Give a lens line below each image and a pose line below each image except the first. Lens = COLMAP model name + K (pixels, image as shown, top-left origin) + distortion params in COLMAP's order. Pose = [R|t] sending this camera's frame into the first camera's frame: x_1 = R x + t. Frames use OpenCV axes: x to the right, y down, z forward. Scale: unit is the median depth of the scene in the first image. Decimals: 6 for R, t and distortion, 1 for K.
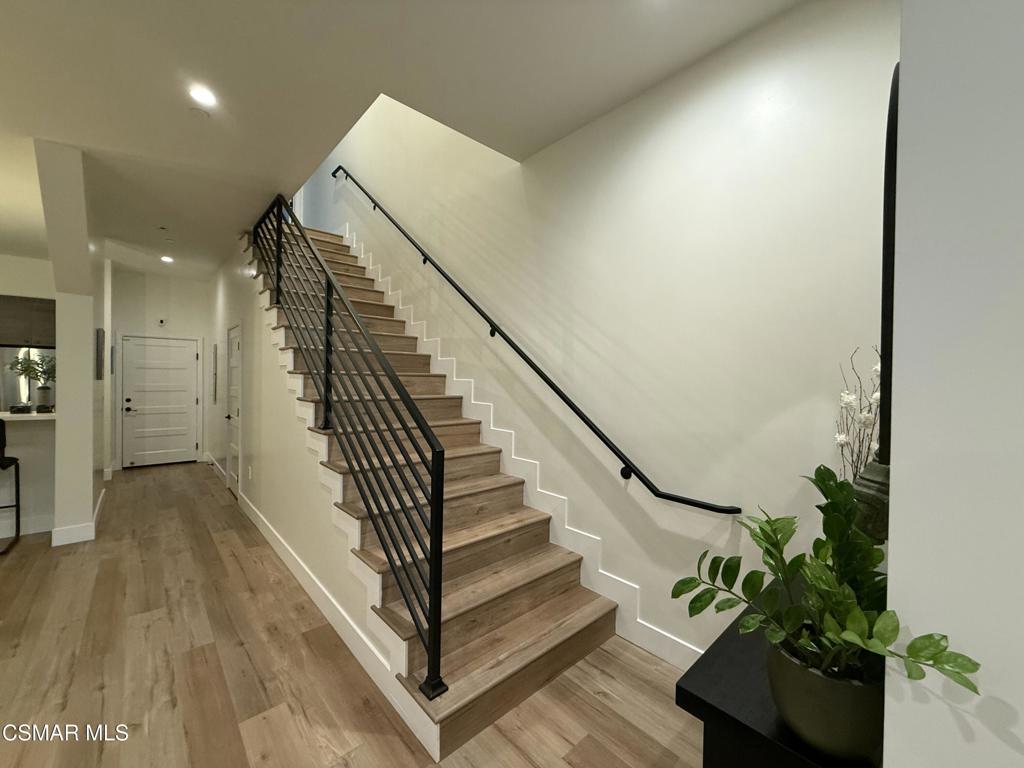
lens RADIAL K [[408.0, 0, 507.3], [0, 408.0, 385.4], [0, 0, 1]] dist [0.001397, -0.000363]
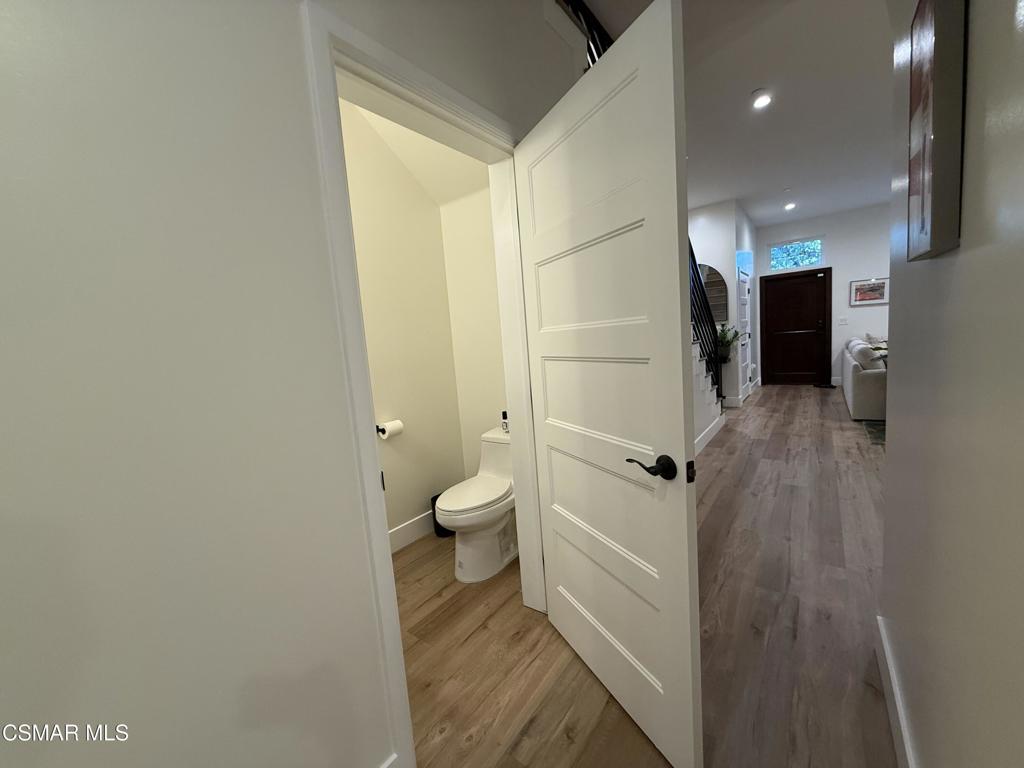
lens RADIAL K [[408.0, 0, 507.0], [0, 408.0, 383.6], [0, 0, 1]] dist [0.001397, -0.000363]
pose [[-0.189191, -0.106726, 0.976123, -1.802767], [0.086862, 0.988360, 0.124899, 0.010191], [-0.978091, 0.108417, -0.177718, 1.938523]]
